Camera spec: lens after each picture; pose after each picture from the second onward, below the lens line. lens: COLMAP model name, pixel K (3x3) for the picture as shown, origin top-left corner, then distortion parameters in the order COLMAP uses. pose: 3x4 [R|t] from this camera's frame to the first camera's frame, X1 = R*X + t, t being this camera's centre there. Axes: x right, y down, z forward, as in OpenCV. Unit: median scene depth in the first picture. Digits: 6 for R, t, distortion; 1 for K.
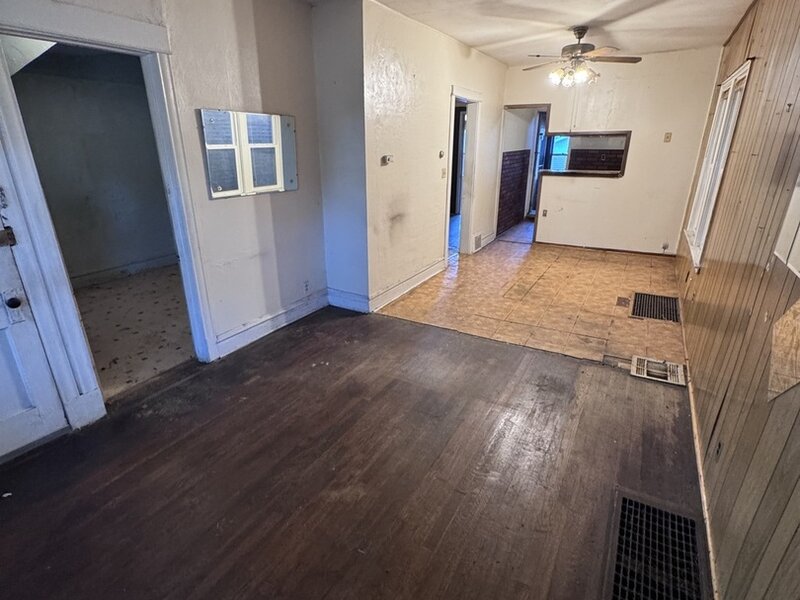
lens RADIAL K [[425.3, 0, 400.0], [0, 425.3, 300.0], [0, 0, 1]] dist [-0.000395, 0.000161]
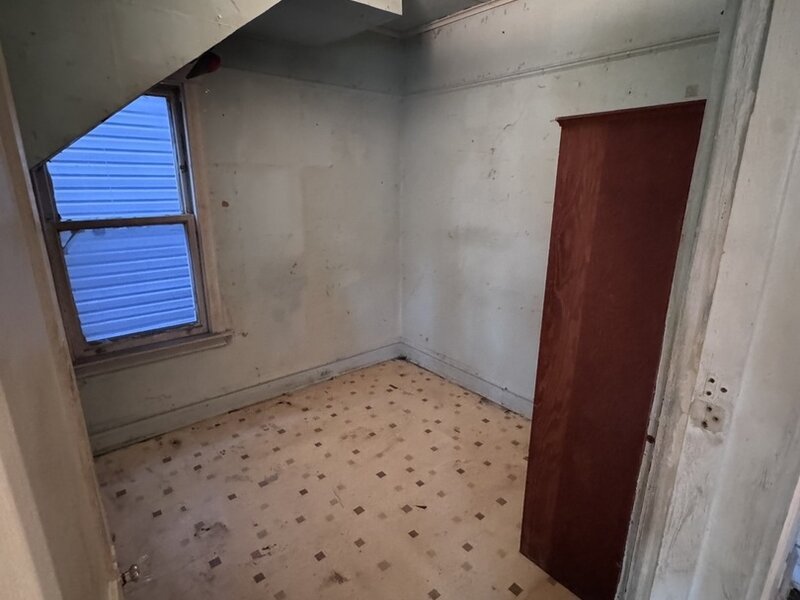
lens RADIAL K [[425.3, 0, 400.0], [0, 425.3, 300.0], [0, 0, 1]] dist [-0.000395, 0.000161]
pose [[0.937531, 0.099437, -0.333387, -0.363338], [-0.127240, 0.989897, -0.062567, -0.163739], [0.323797, 0.101079, 0.940712, 0.447584]]
